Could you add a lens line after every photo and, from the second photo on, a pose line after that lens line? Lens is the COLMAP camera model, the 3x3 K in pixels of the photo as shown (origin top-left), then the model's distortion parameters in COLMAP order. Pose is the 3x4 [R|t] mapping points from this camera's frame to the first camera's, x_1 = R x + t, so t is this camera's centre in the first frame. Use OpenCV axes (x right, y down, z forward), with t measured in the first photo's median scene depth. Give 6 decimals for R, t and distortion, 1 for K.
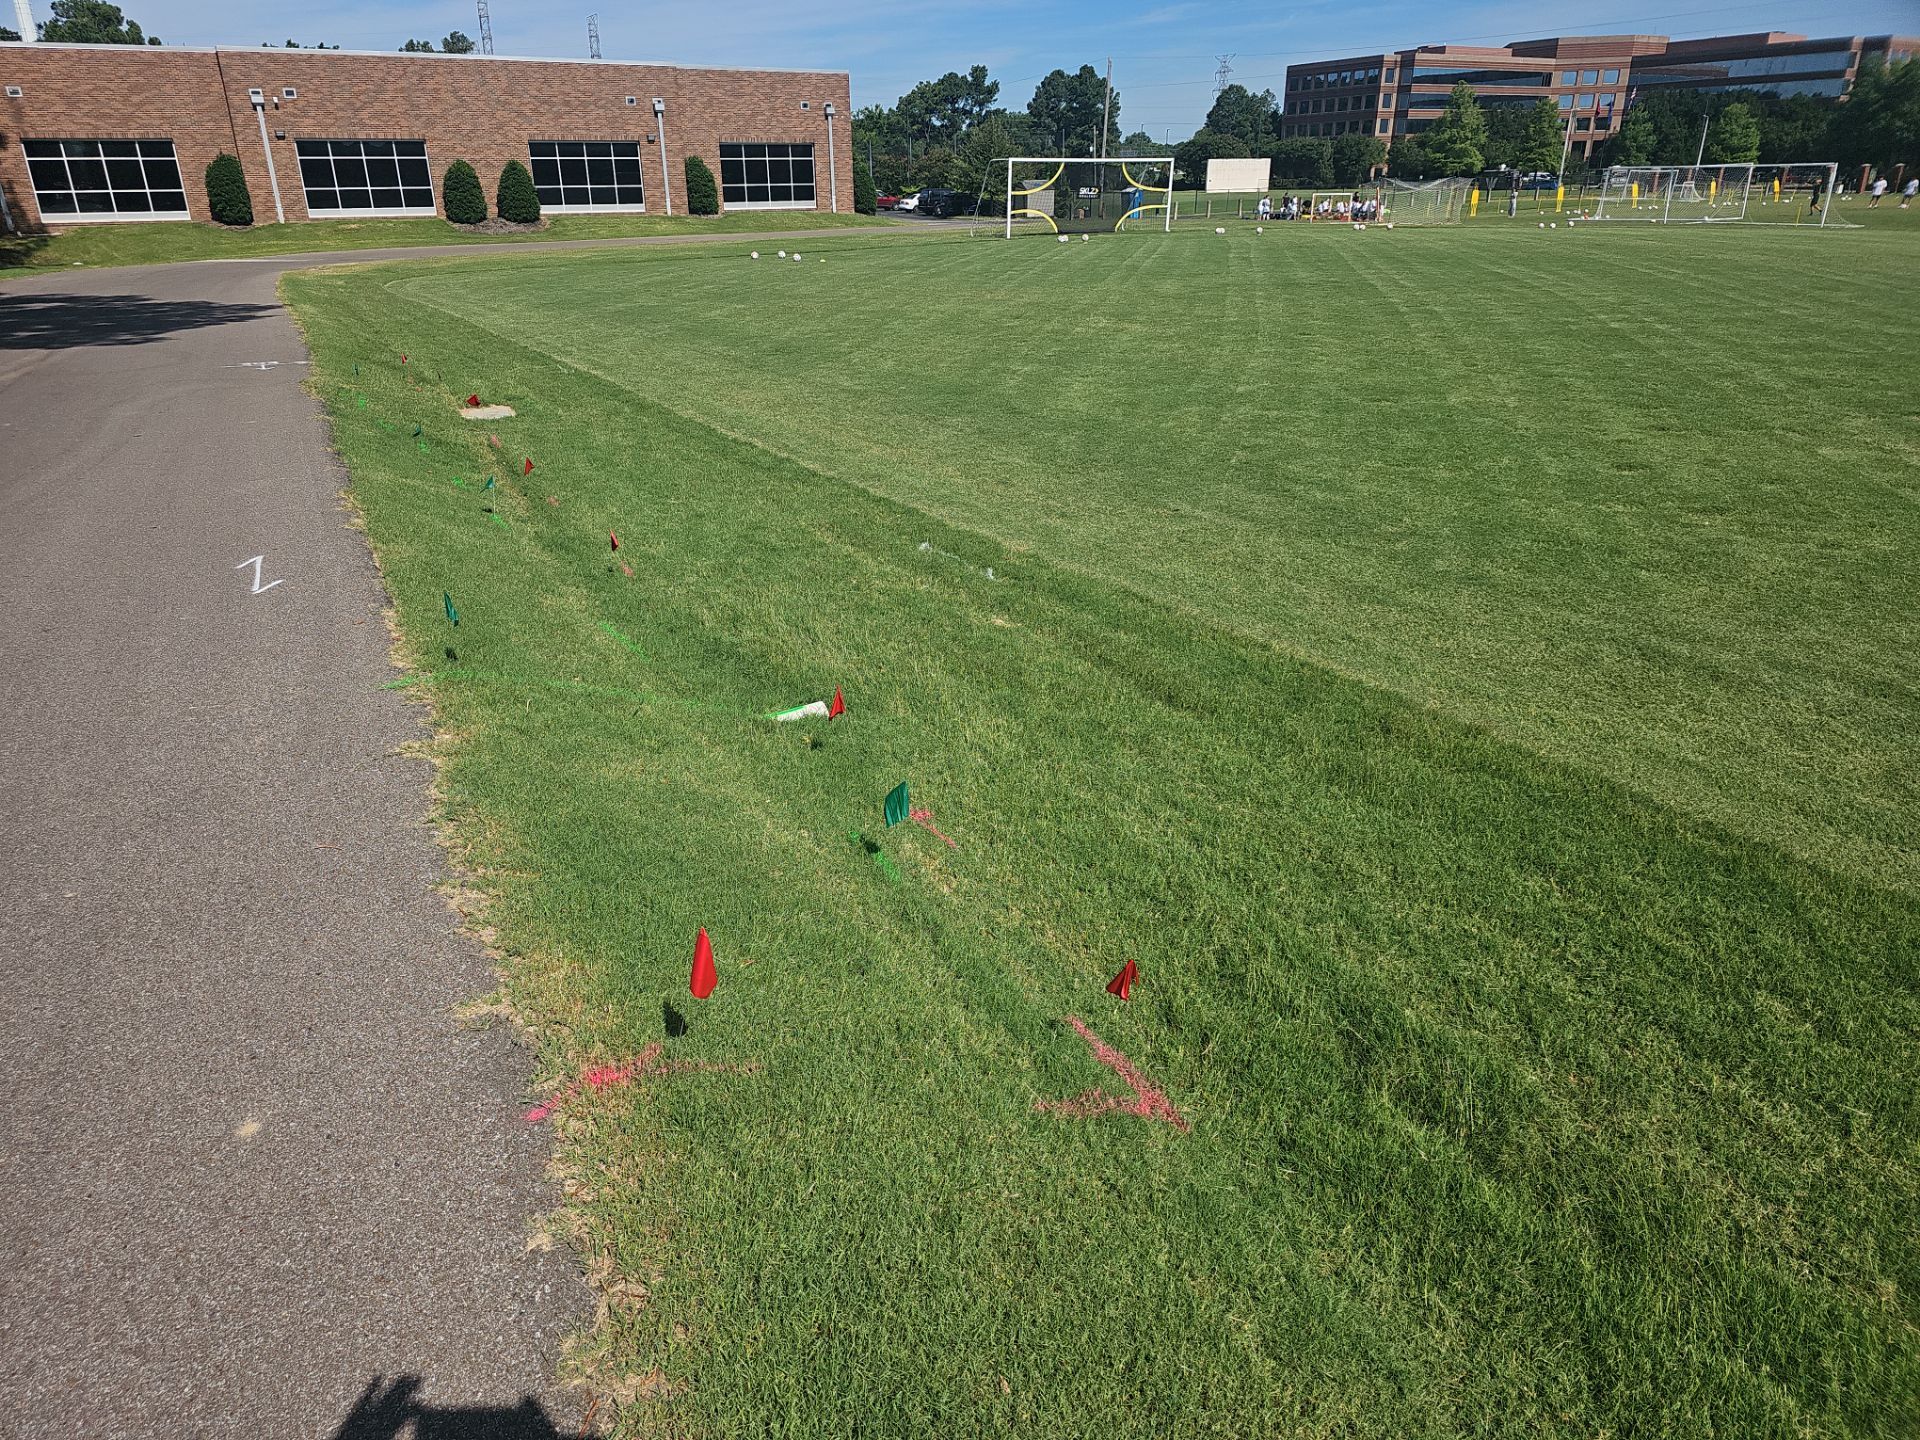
lens RADIAL K [[1296.5, 0, 940.3], [0, 1296.5, 708.9], [0, 0, 1]] dist [0.071330, -0.061853]
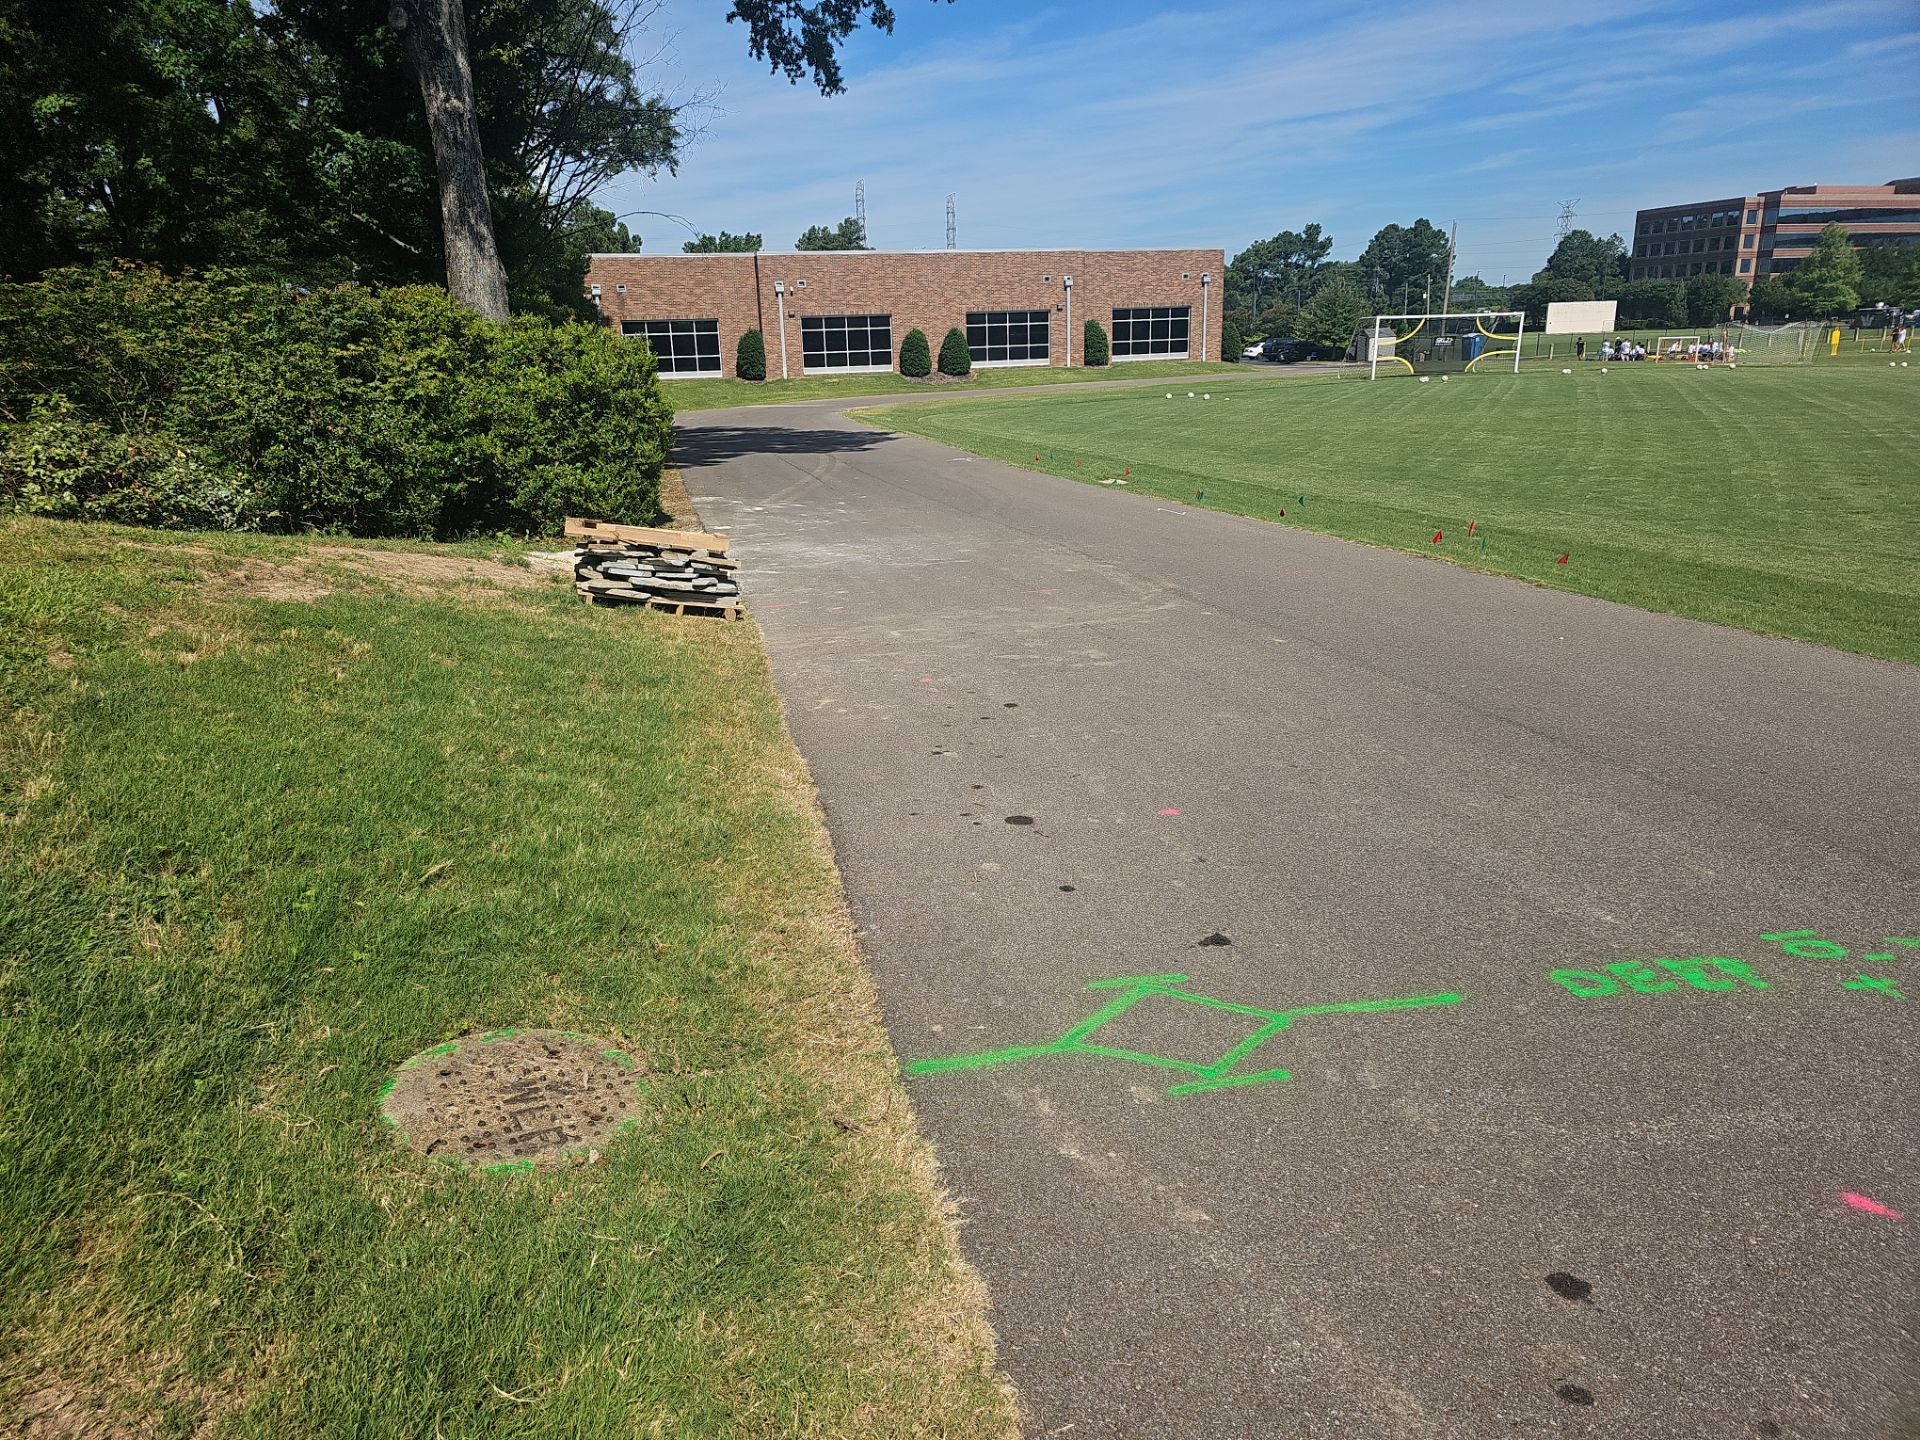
lens RADIAL K [[1299.3, 0, 926.5], [0, 1299.3, 692.0], [0, 0, 1]] dist [0.071830, -0.064804]
pose [[0.971981, 0.046114, -0.230494, -0.039640], [-0.071956, 0.991866, -0.104997, 0.057560], [0.223777, 0.118641, 0.967392, -0.160531]]
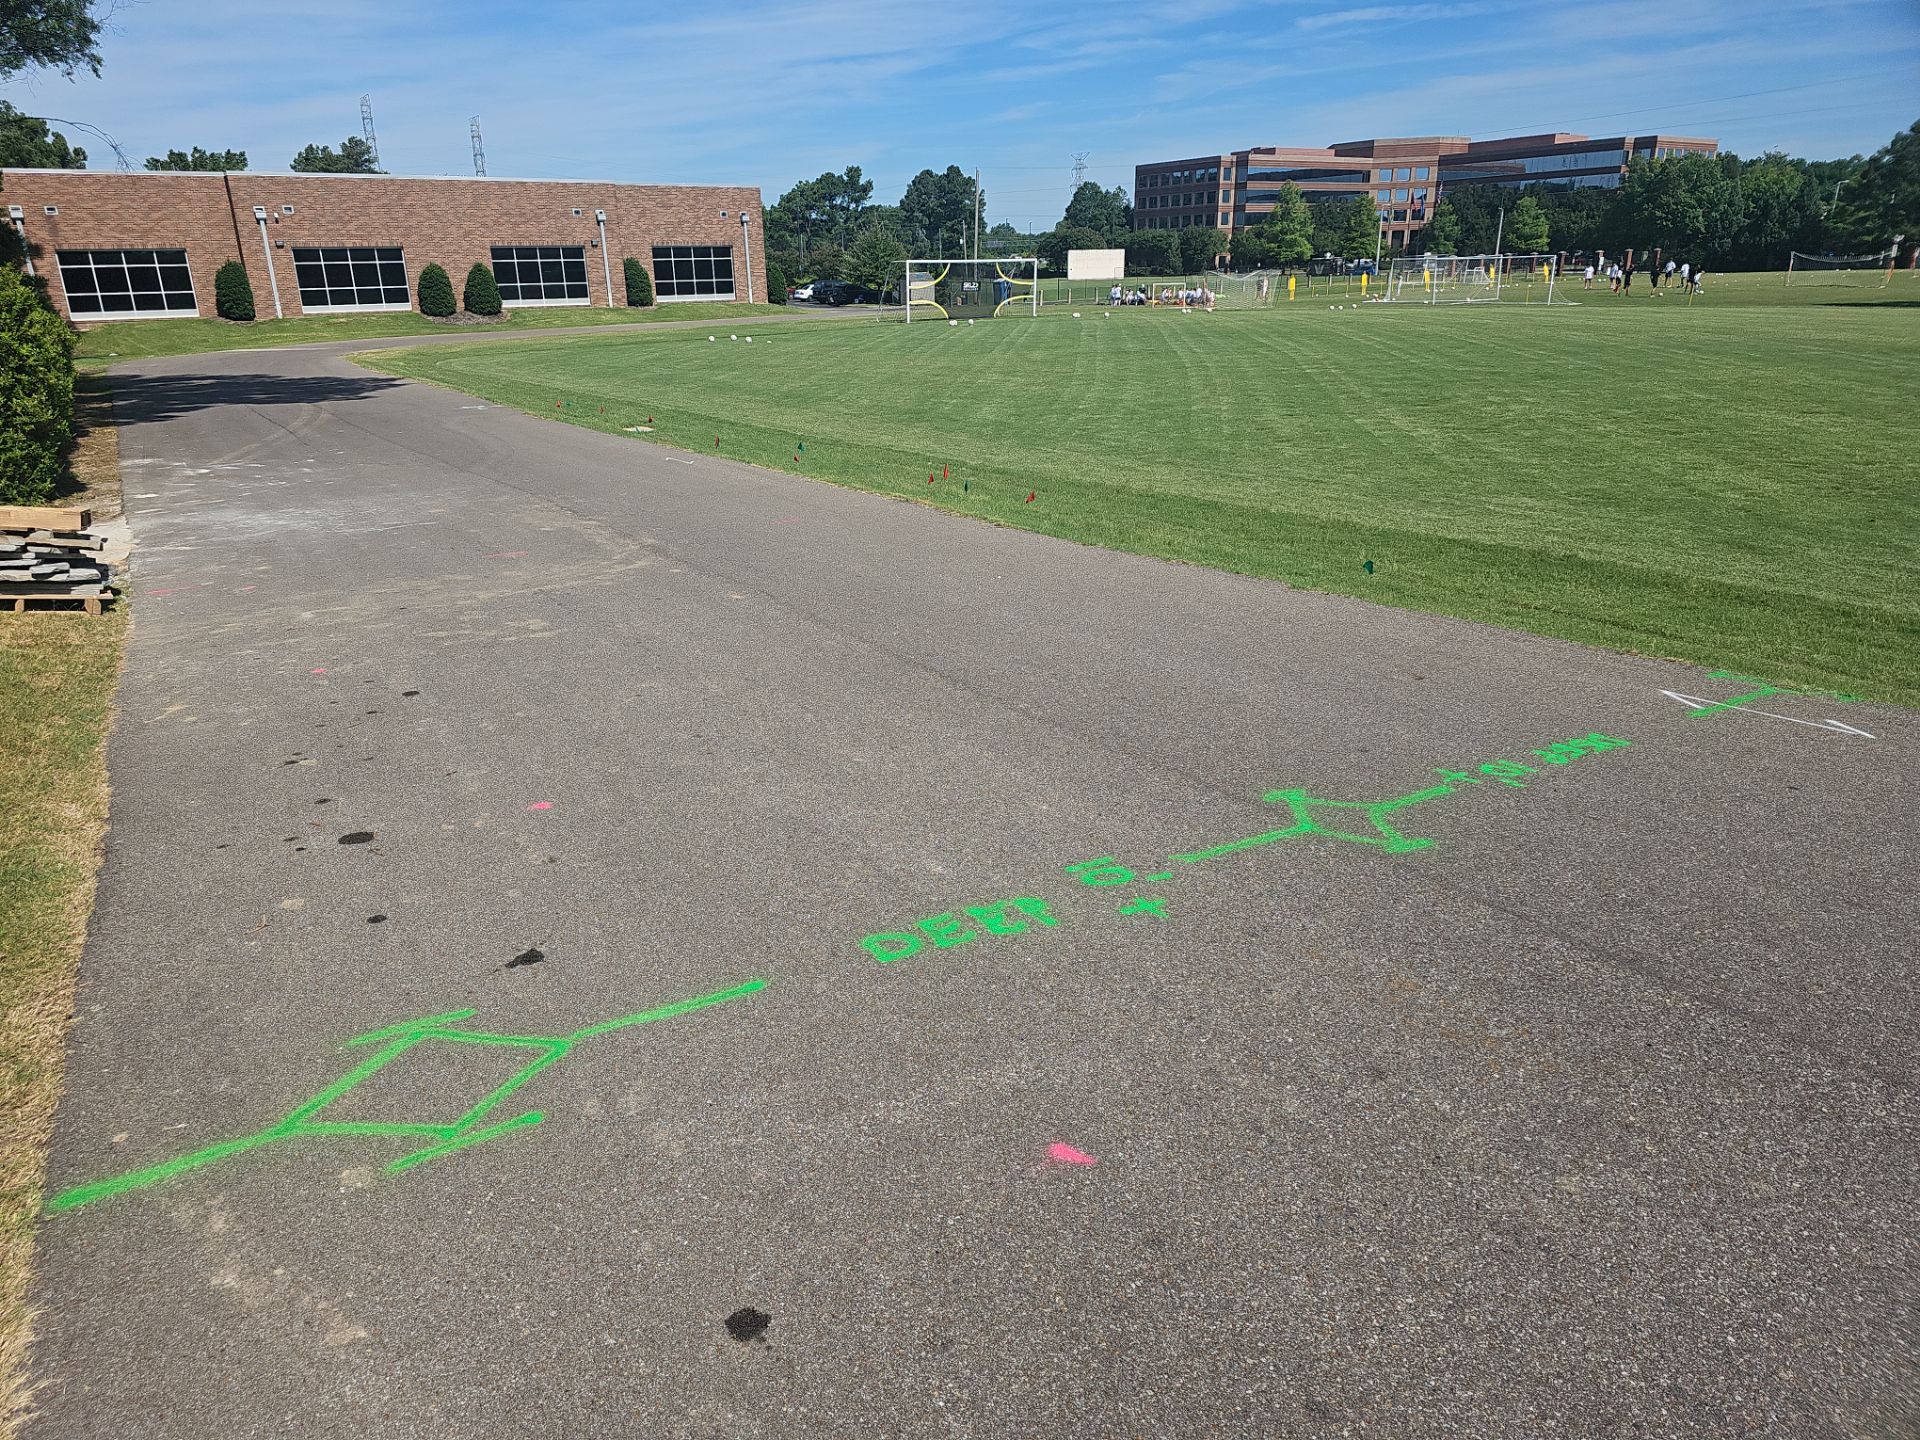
lens RADIAL K [[1296.5, 0, 940.3], [0, 1296.5, 708.9], [0, 0, 1]] dist [0.071330, -0.061853]
pose [[0.995659, -0.039117, 0.084463, -0.026443], [0.043931, 0.997469, -0.055909, 0.054998], [-0.082062, 0.059377, 0.994857, -0.153390]]
